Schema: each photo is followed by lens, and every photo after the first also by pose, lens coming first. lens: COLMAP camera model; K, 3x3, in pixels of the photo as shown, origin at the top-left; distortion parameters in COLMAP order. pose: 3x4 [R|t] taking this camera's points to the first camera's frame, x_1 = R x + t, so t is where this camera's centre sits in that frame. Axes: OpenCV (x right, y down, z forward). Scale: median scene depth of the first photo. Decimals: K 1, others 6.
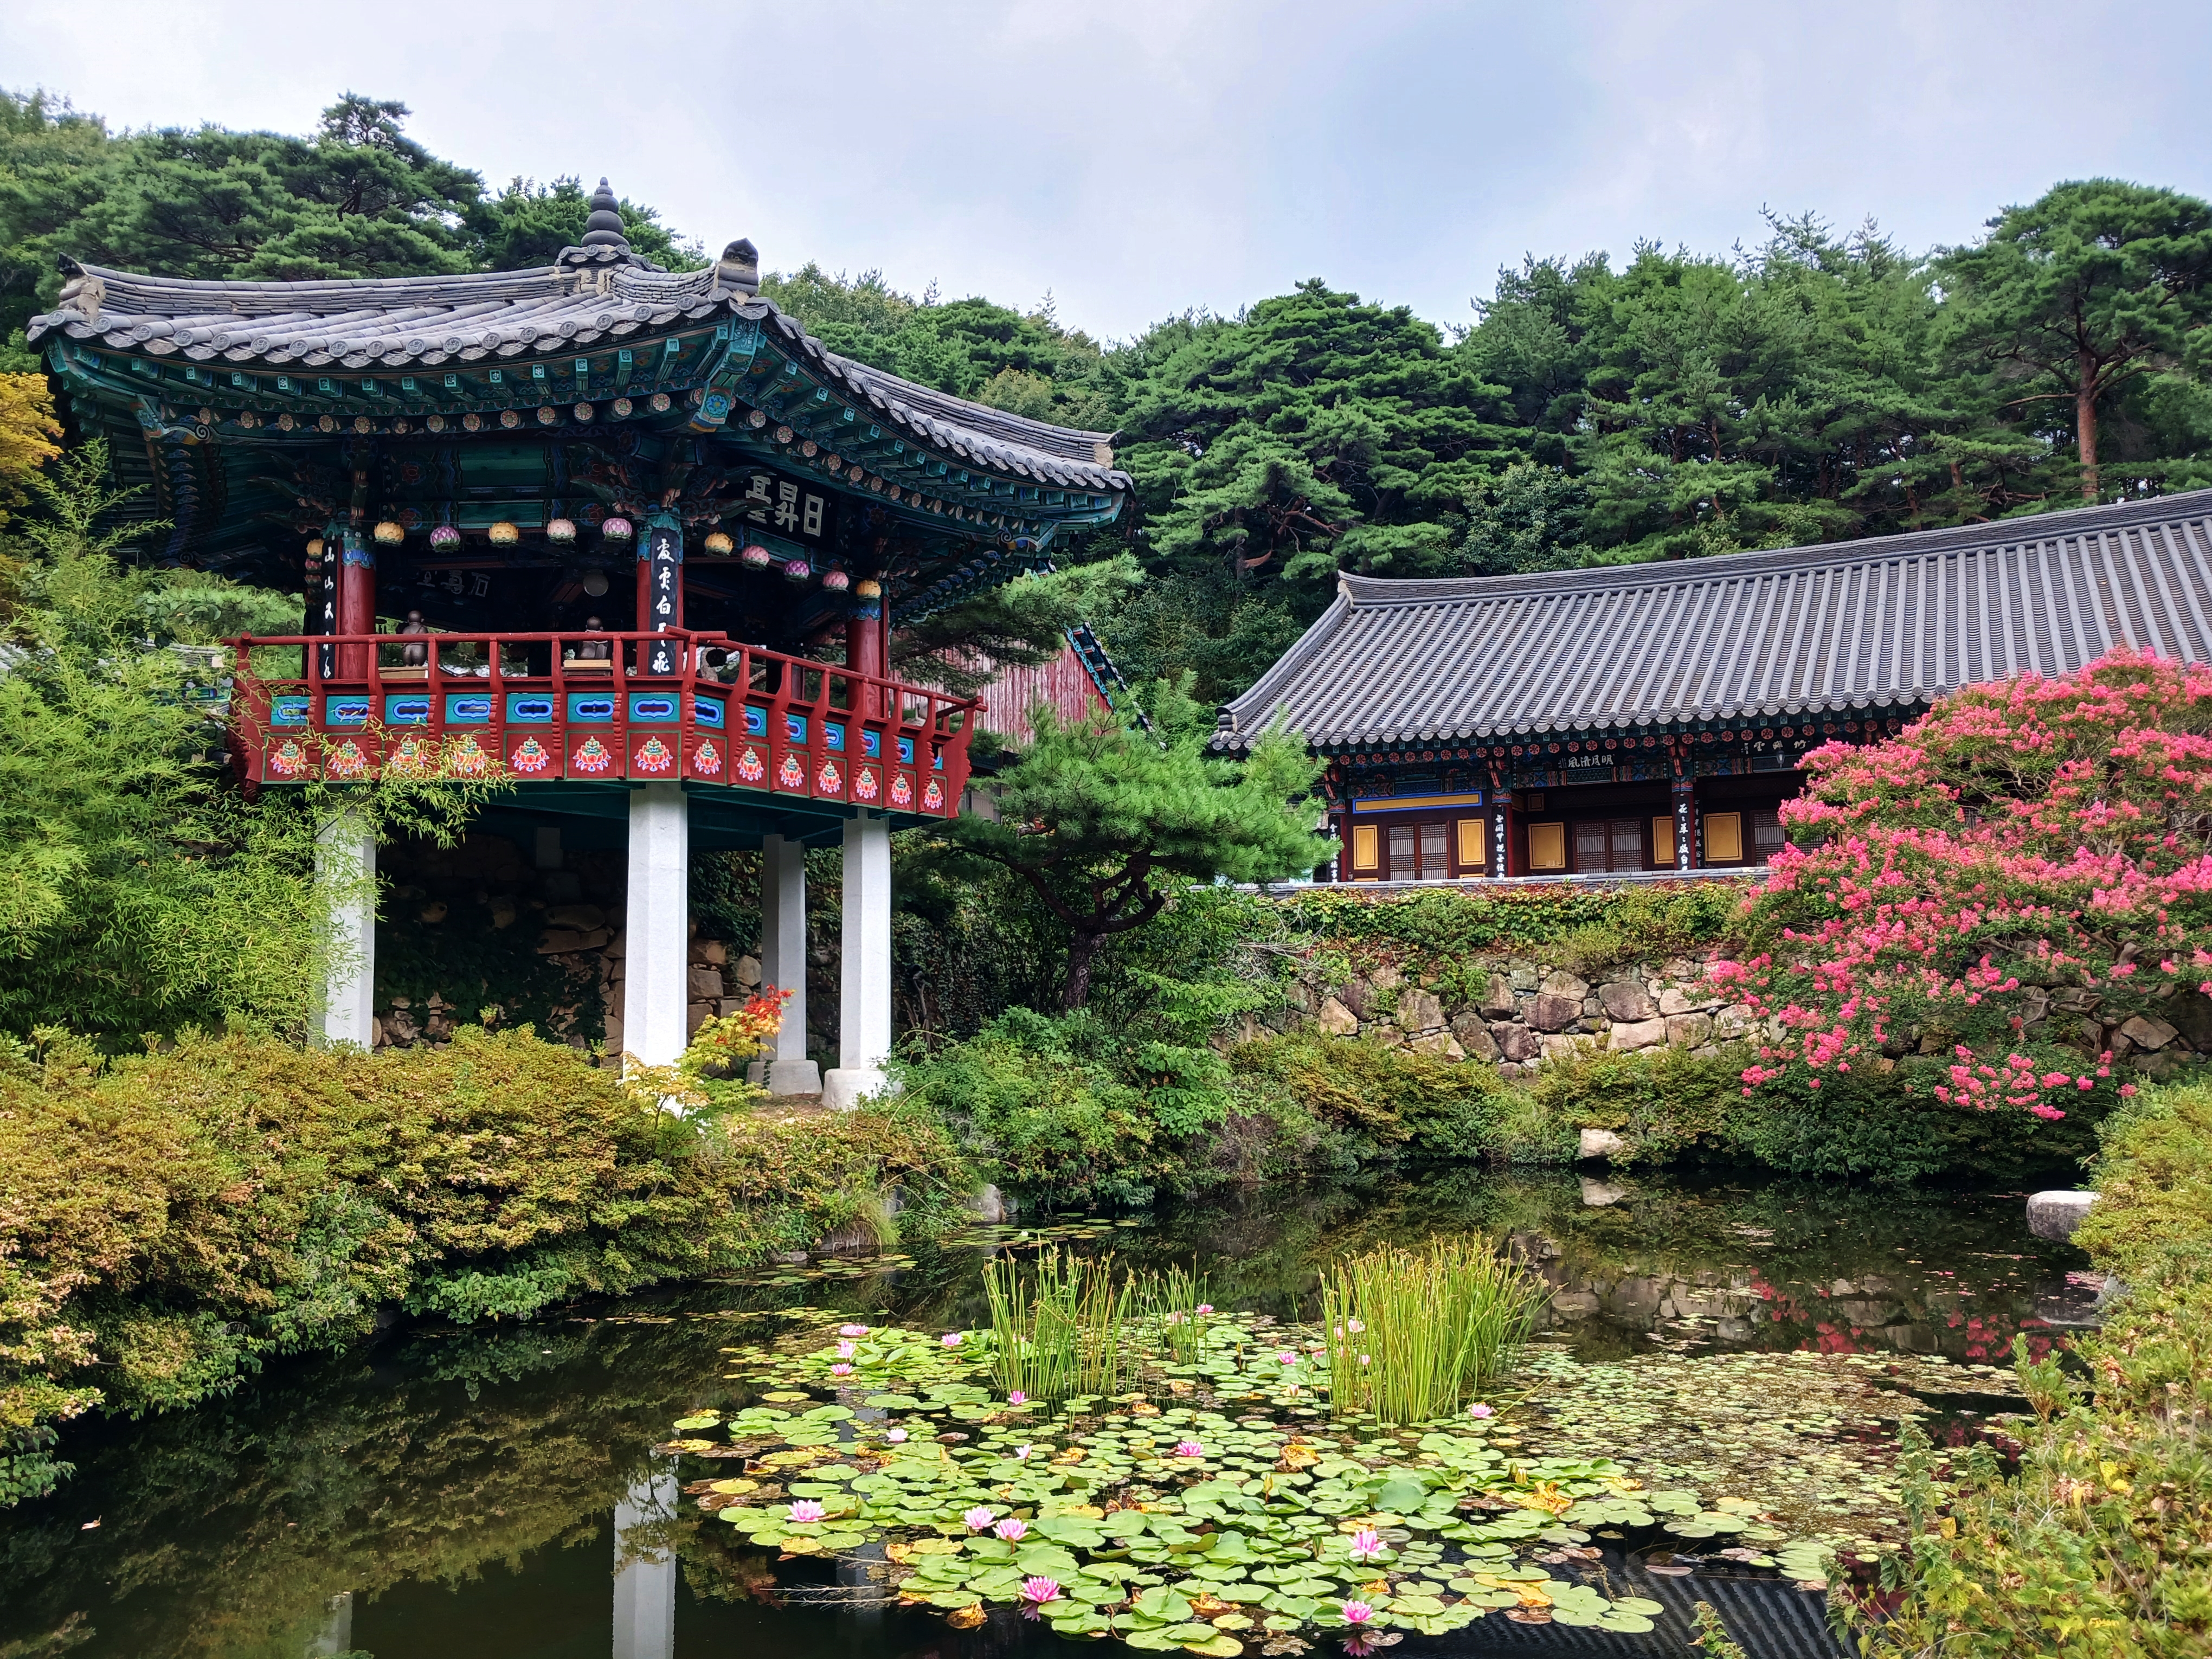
lens RADIAL K [[1731.5, 0, 1060.5], [0, 1731.5, 857.2], [0, 0, 1]] dist [0.016493, -0.031284]
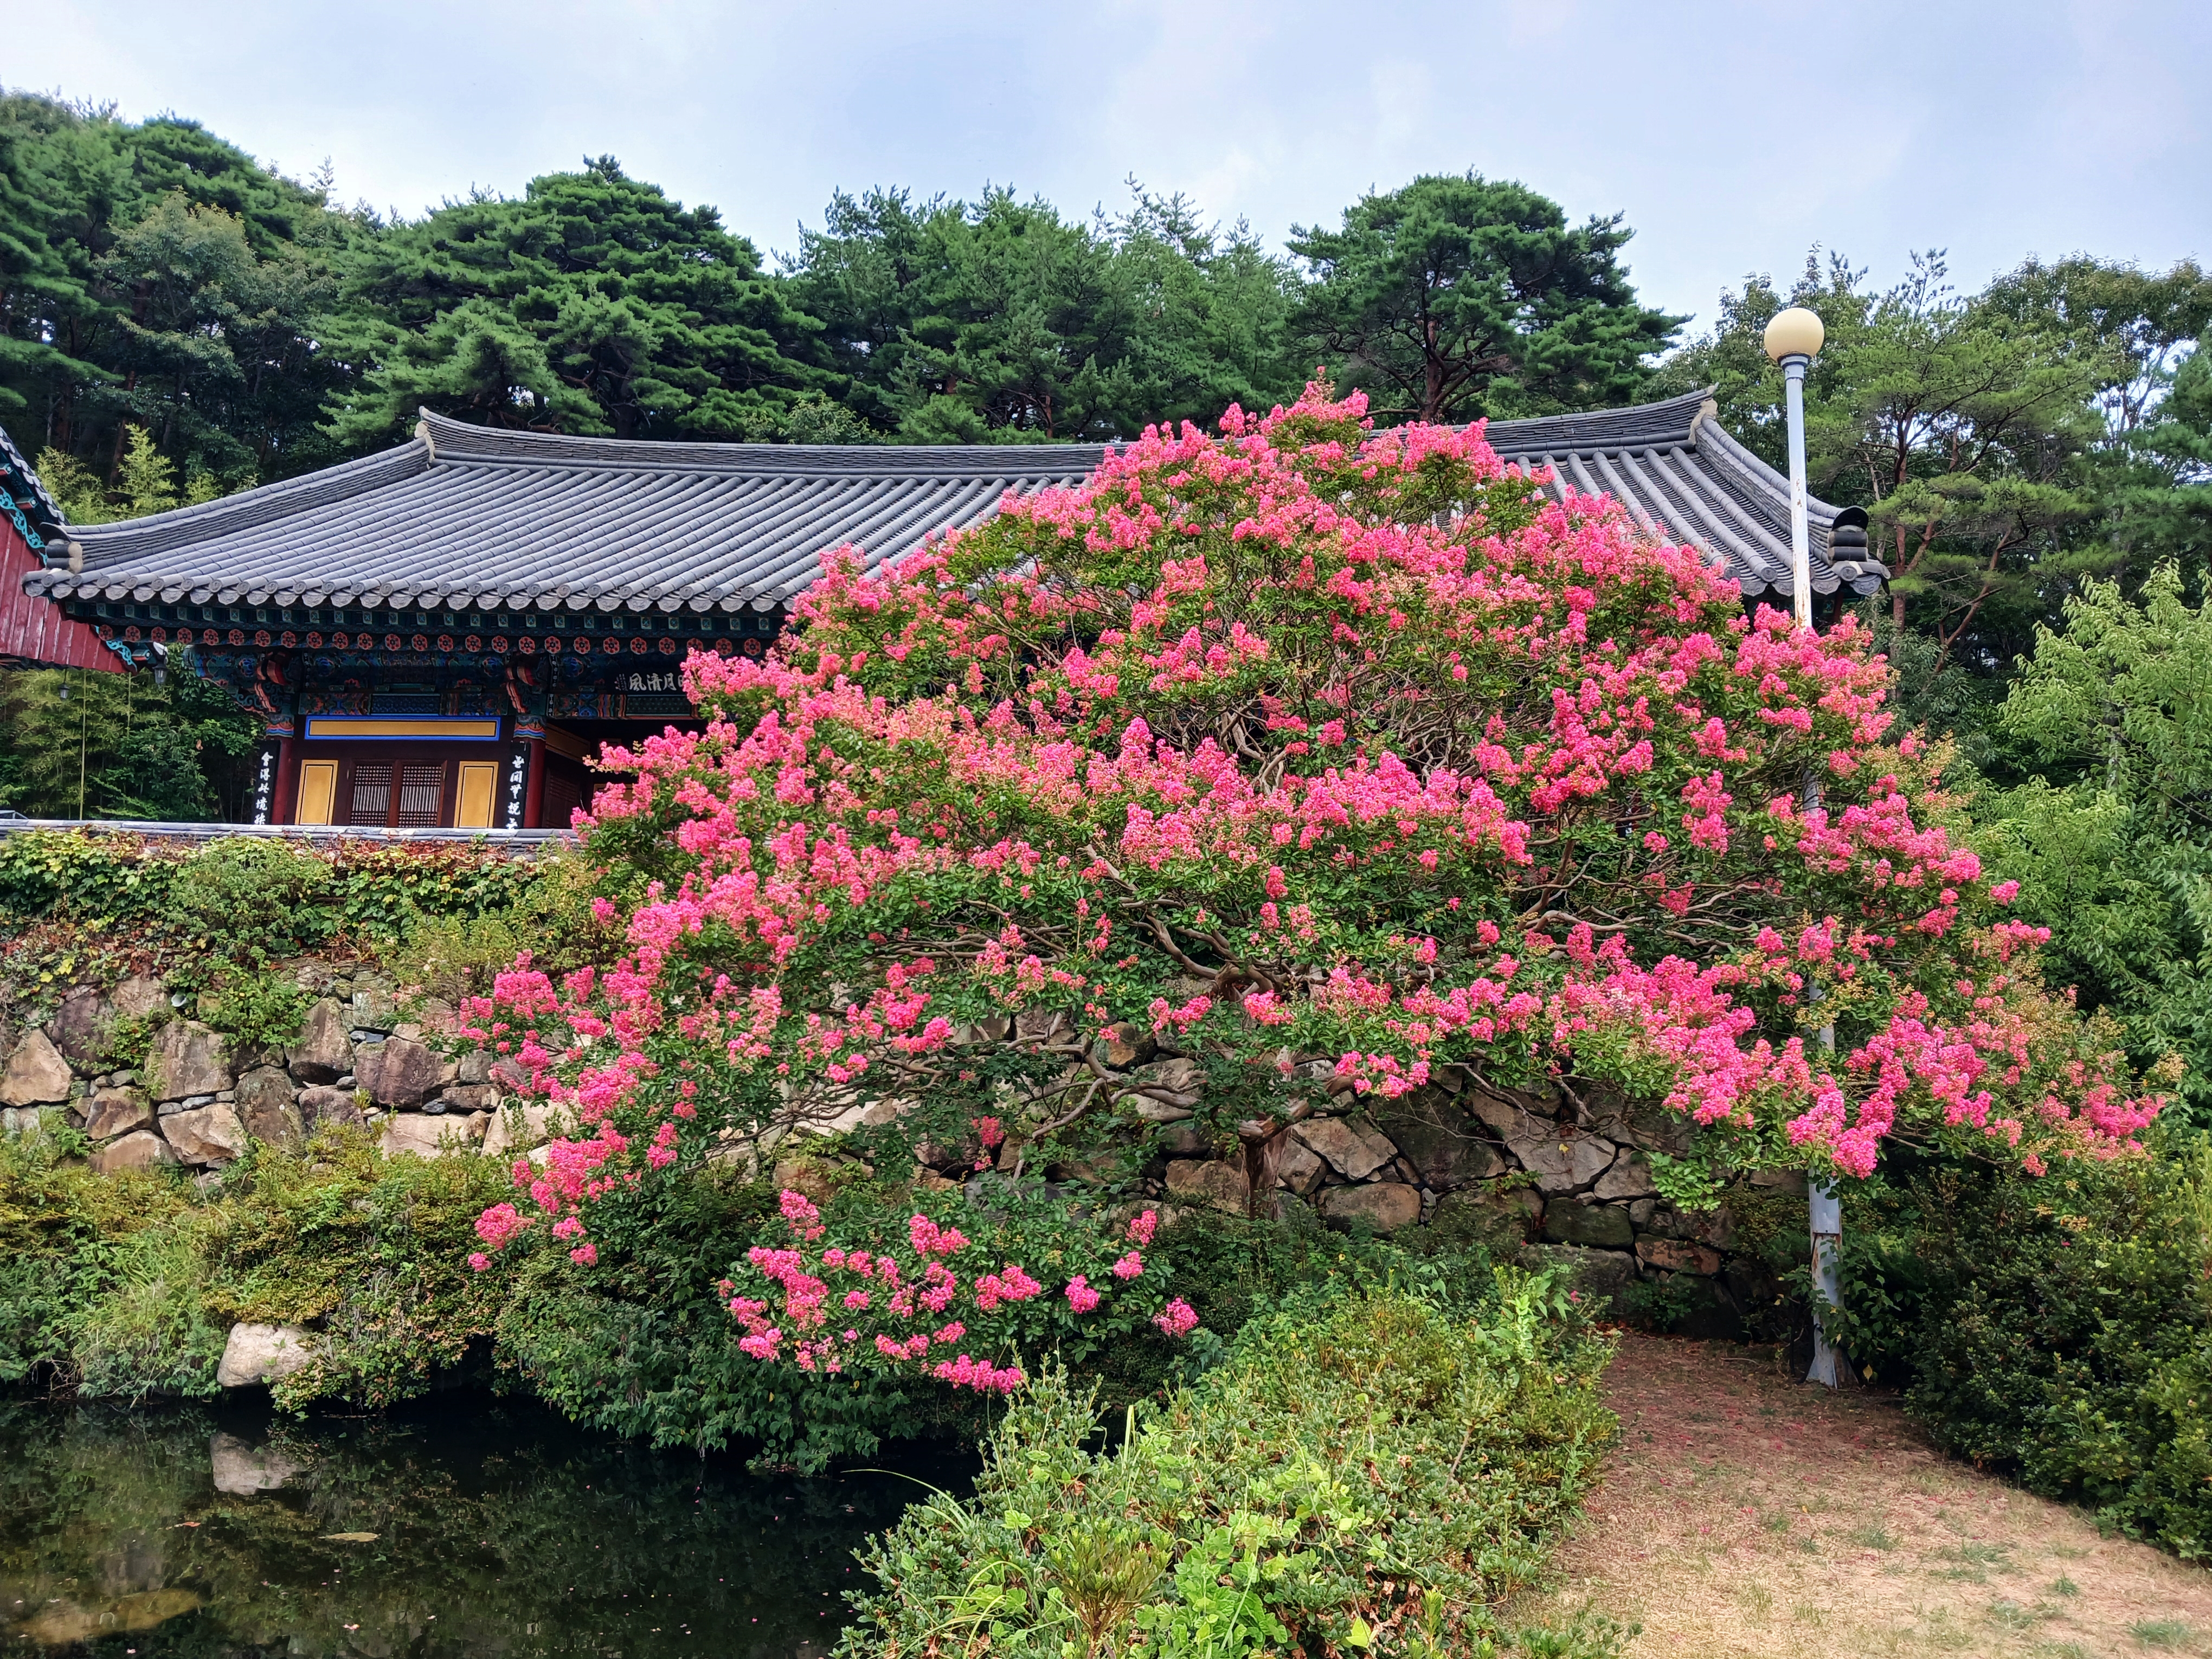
lens RADIAL K [[1731.5, 0, 1082.8], [0, 1731.5, 831.6], [0, 0, 1]] dist [0.016493, -0.031284]
pose [[0.945072, 0.088767, 0.314579, 0.311172], [-0.072483, 0.995371, -0.063115, 0.034008], [-0.318725, 0.036847, 0.947131, 0.424348]]
